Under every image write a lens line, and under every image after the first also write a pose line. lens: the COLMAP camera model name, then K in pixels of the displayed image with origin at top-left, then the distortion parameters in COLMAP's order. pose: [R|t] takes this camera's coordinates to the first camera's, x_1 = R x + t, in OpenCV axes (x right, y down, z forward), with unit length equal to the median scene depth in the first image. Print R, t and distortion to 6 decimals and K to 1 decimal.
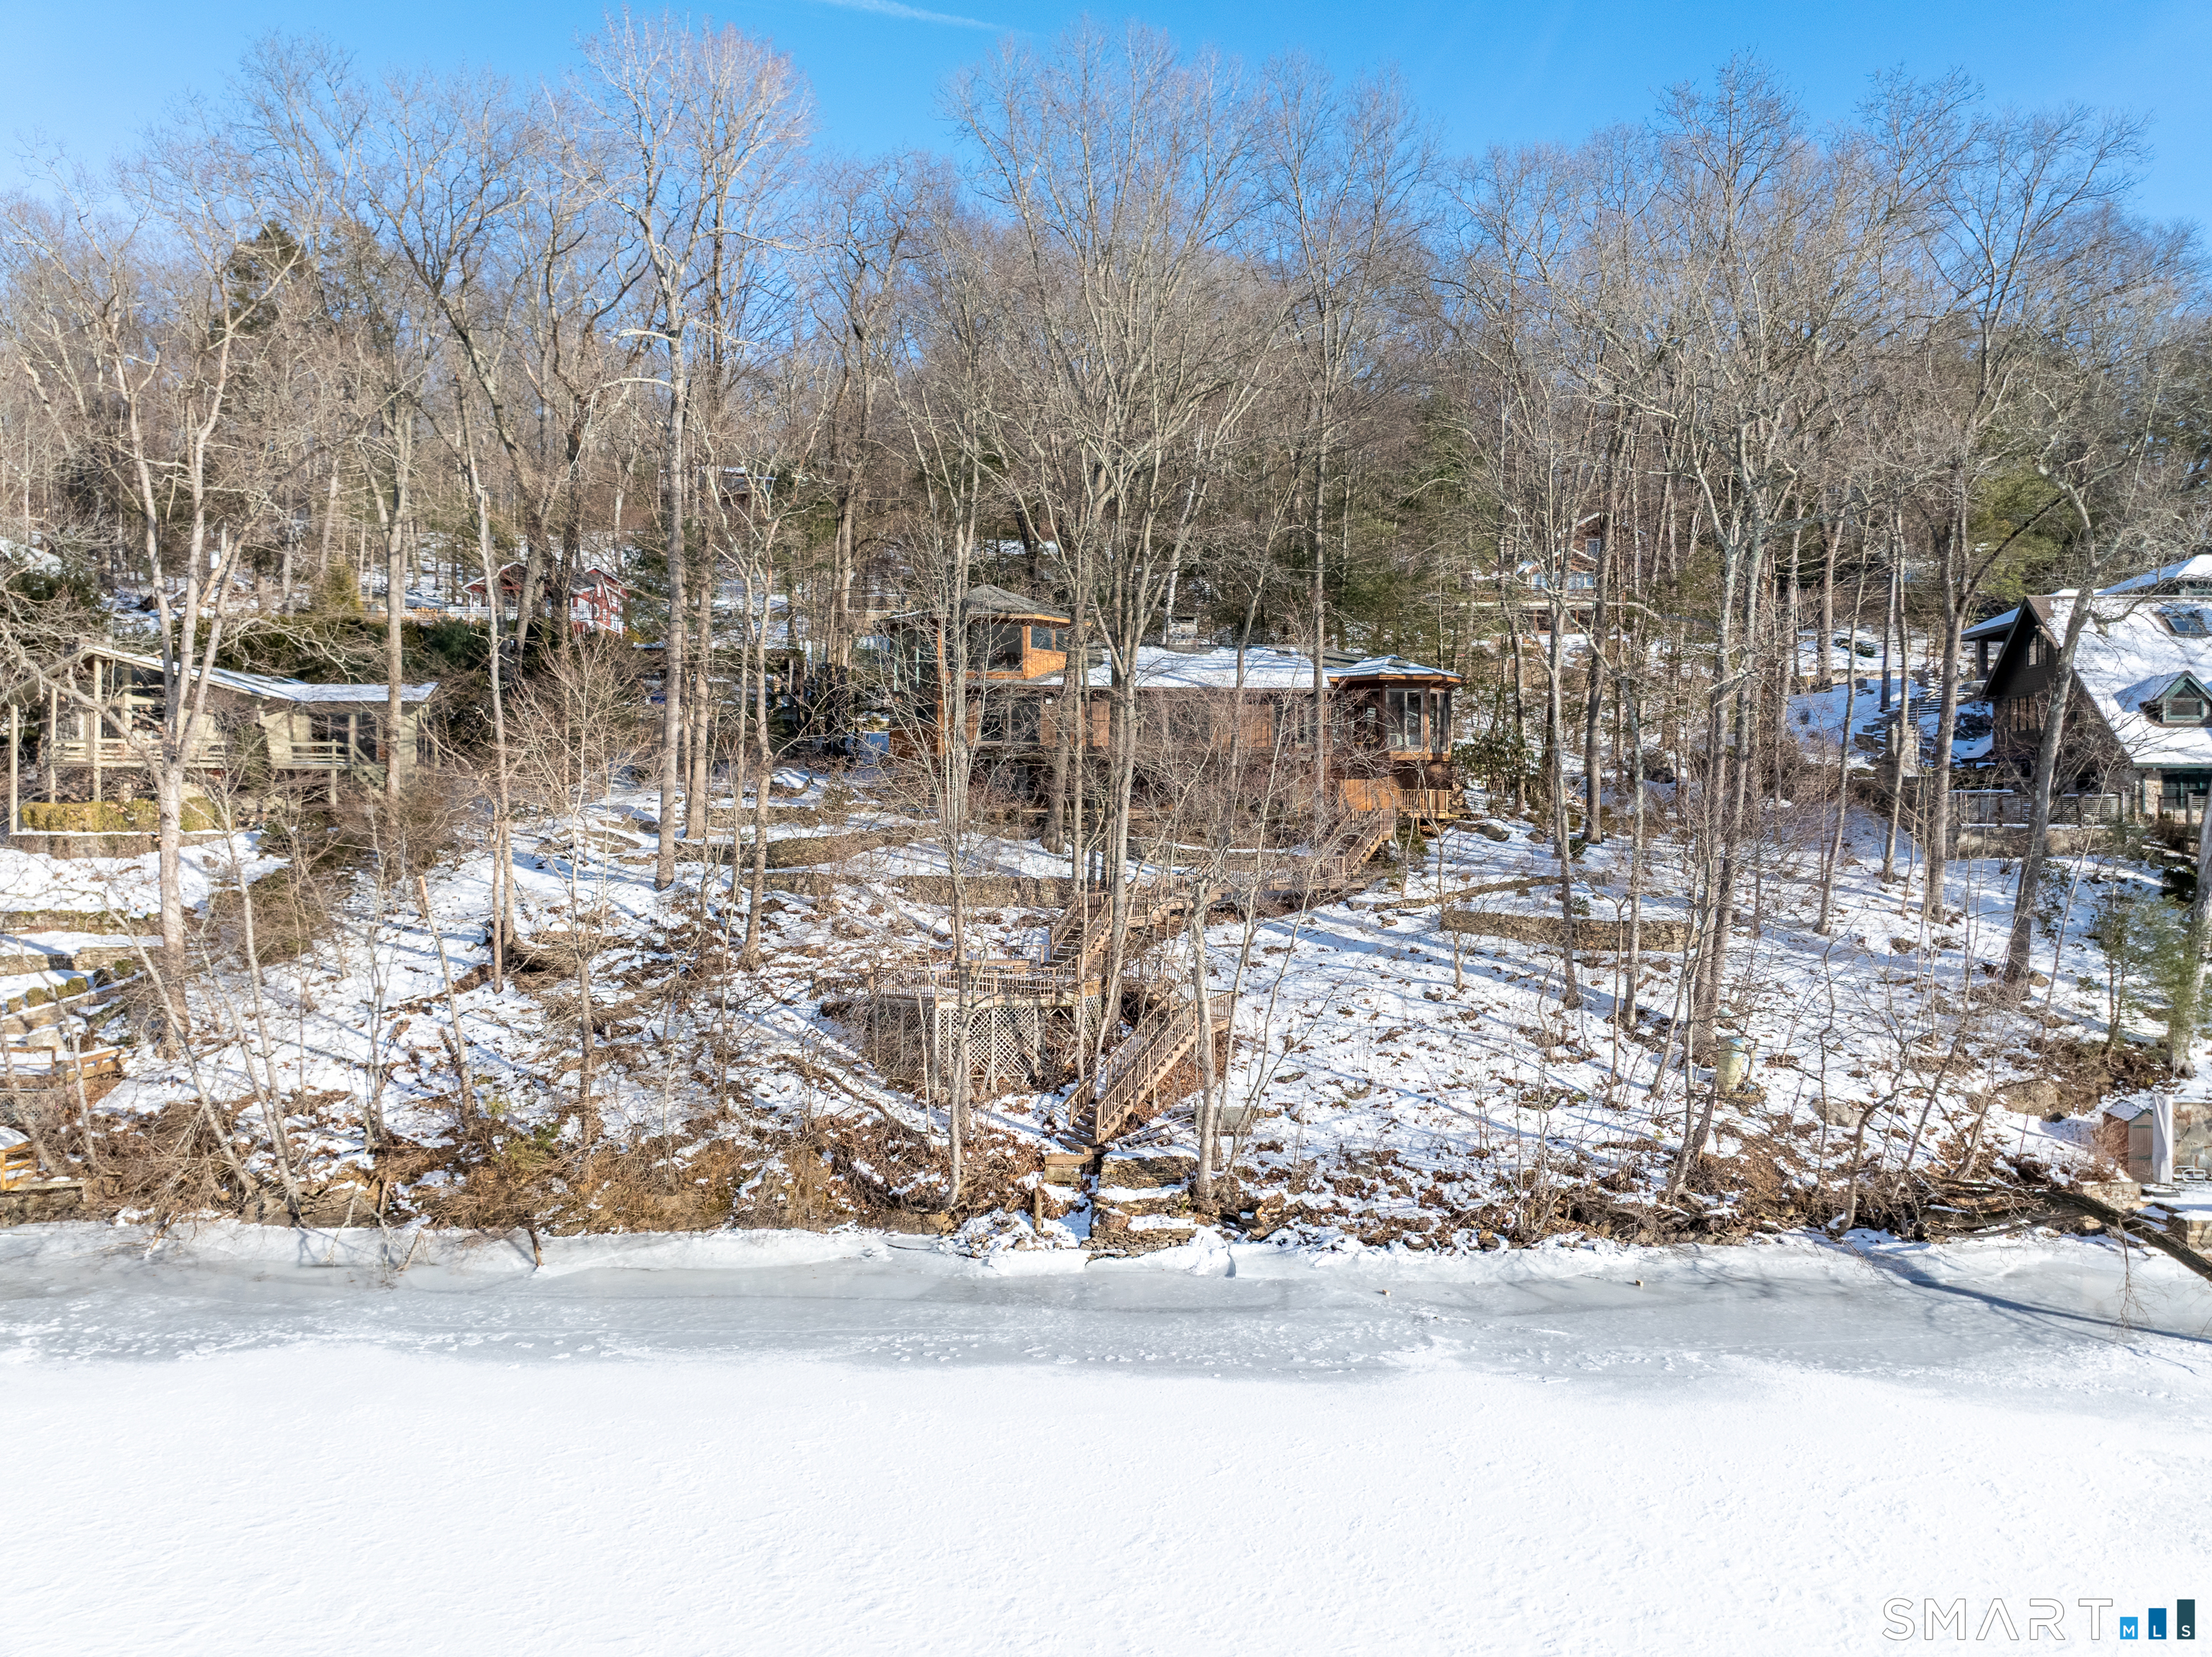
lens RADIAL K [[1585.9, 0, 1108.3], [0, 1585.9, 828.5], [0, 0, 1]] dist [-0.056535, 0.012540]
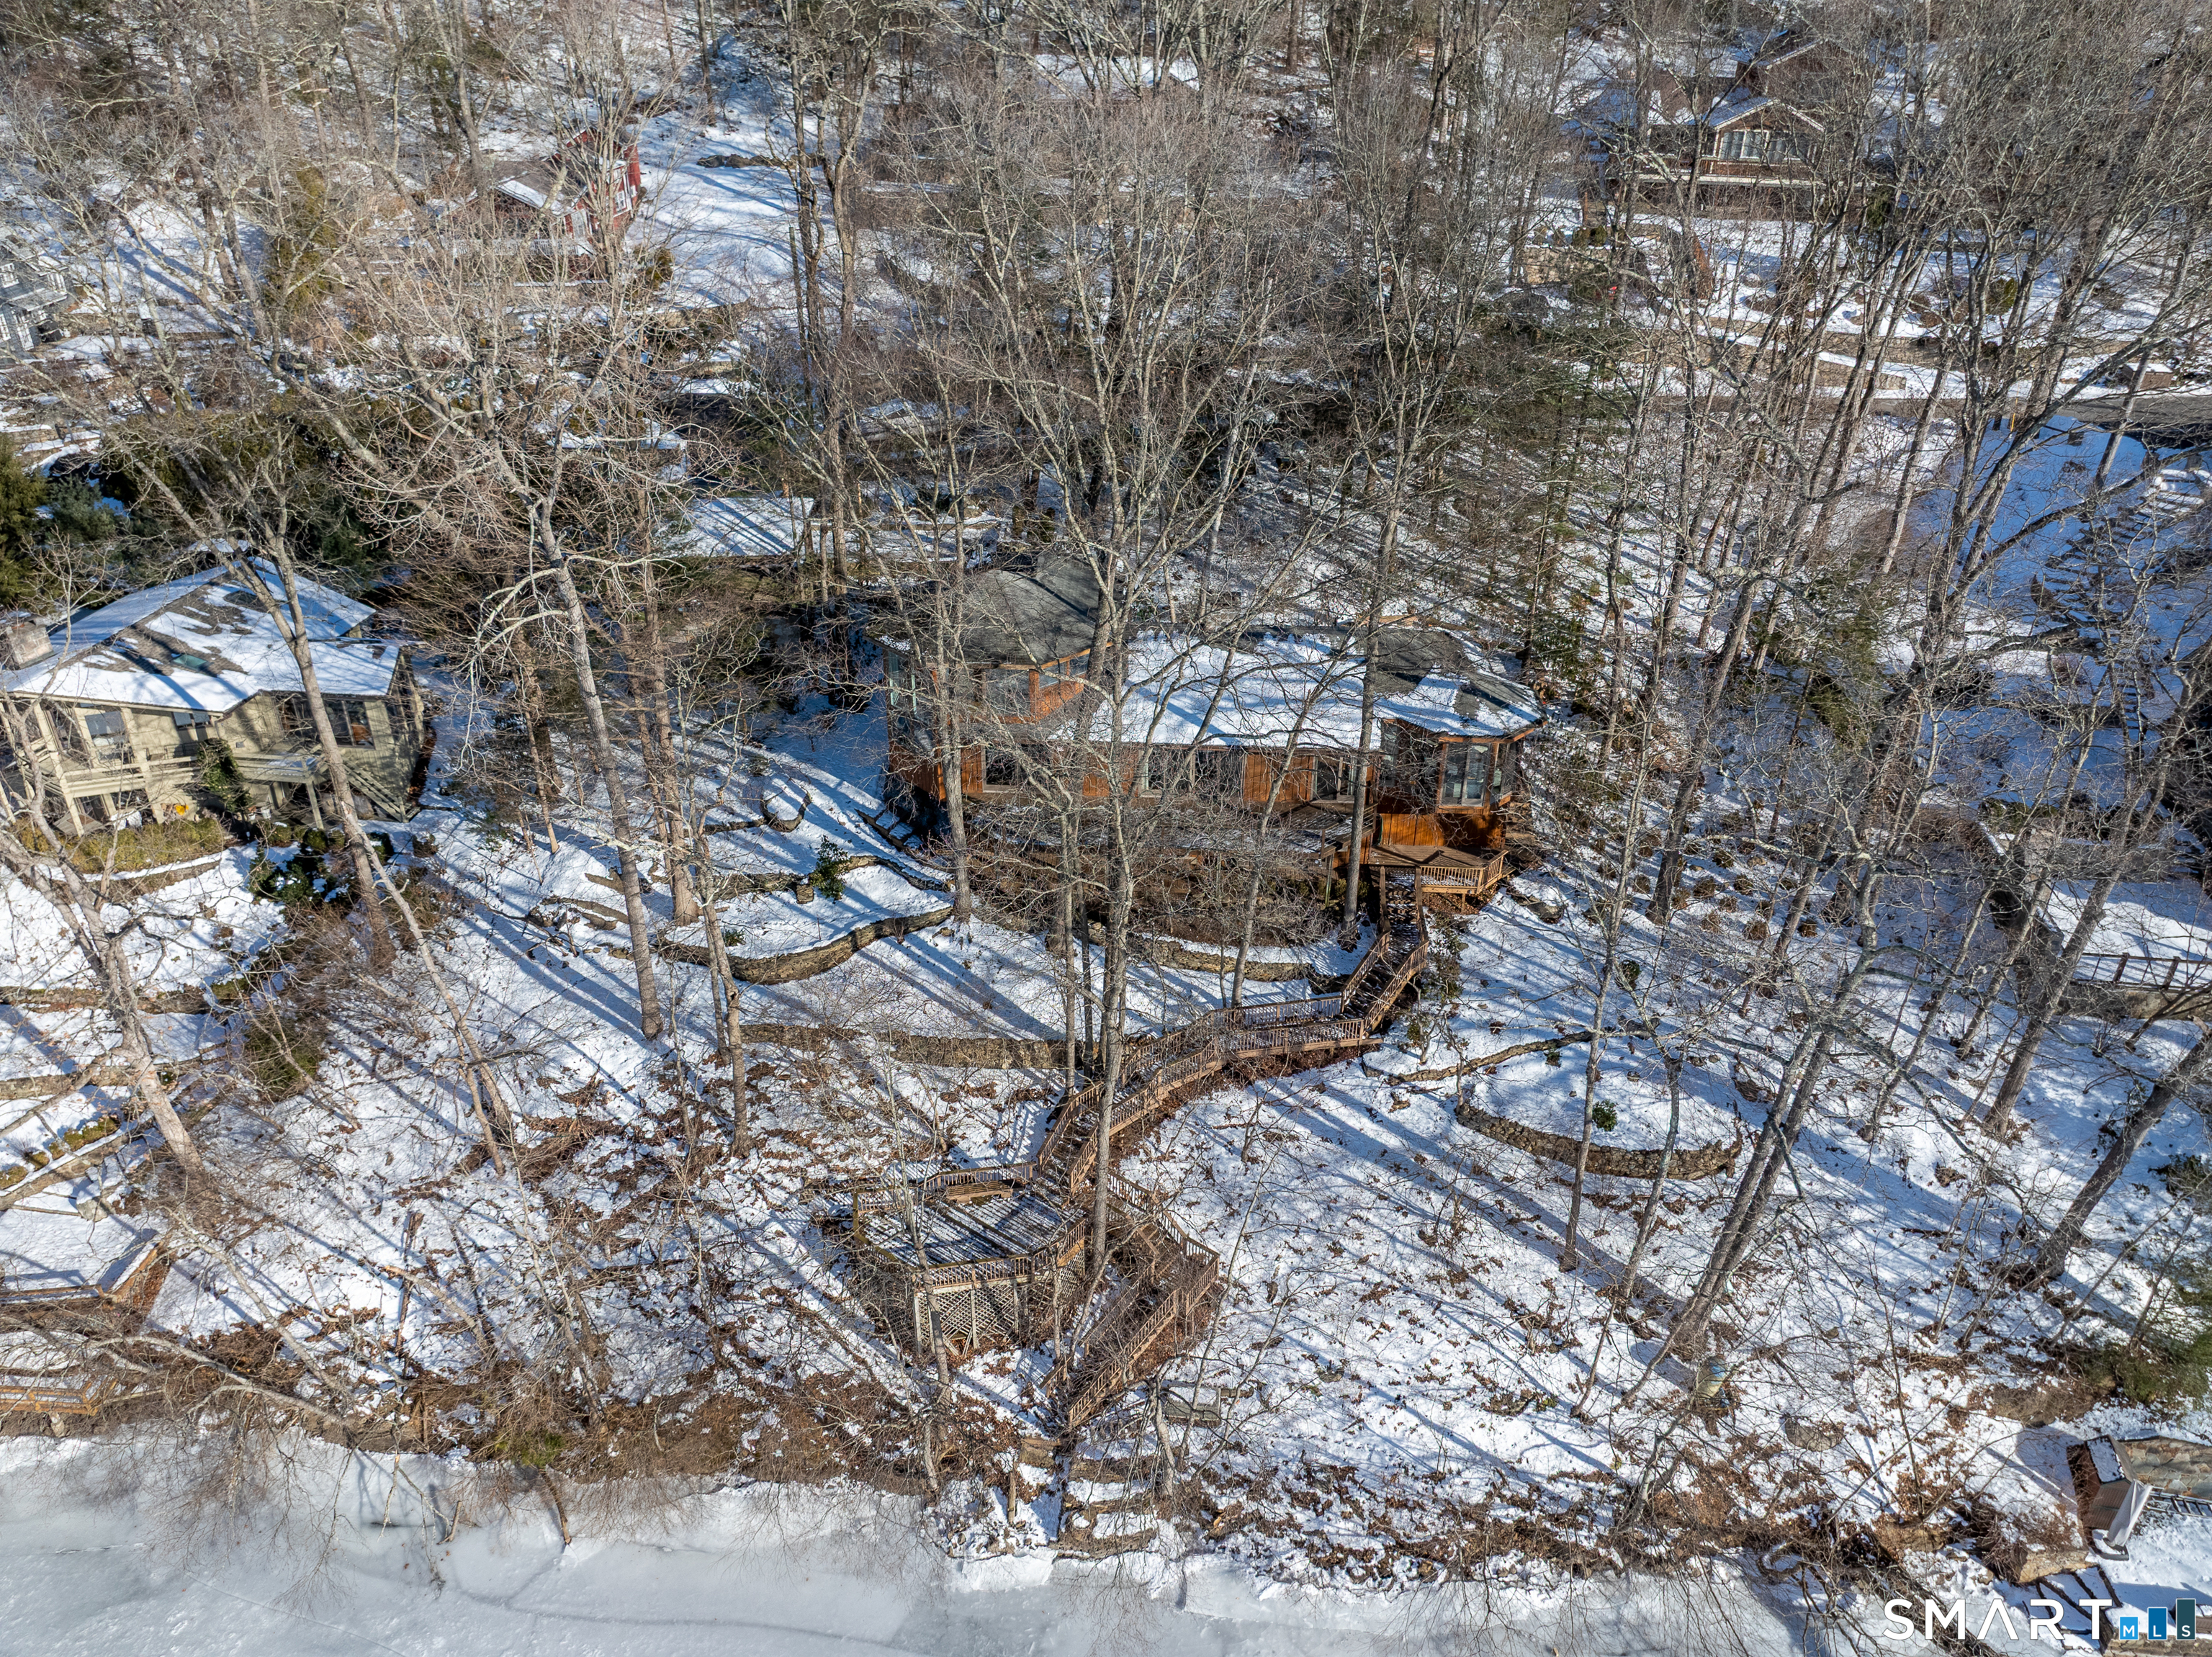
lens RADIAL K [[1585.9, 0, 1108.7], [0, 1585.9, 823.1], [0, 0, 1]] dist [-0.056535, 0.012540]
pose [[0.996406, 0.040317, -0.074494, 0.077721], [0.001143, 0.872978, 0.487759, -0.643537], [0.084697, -0.486091, 0.869794, 0.282587]]
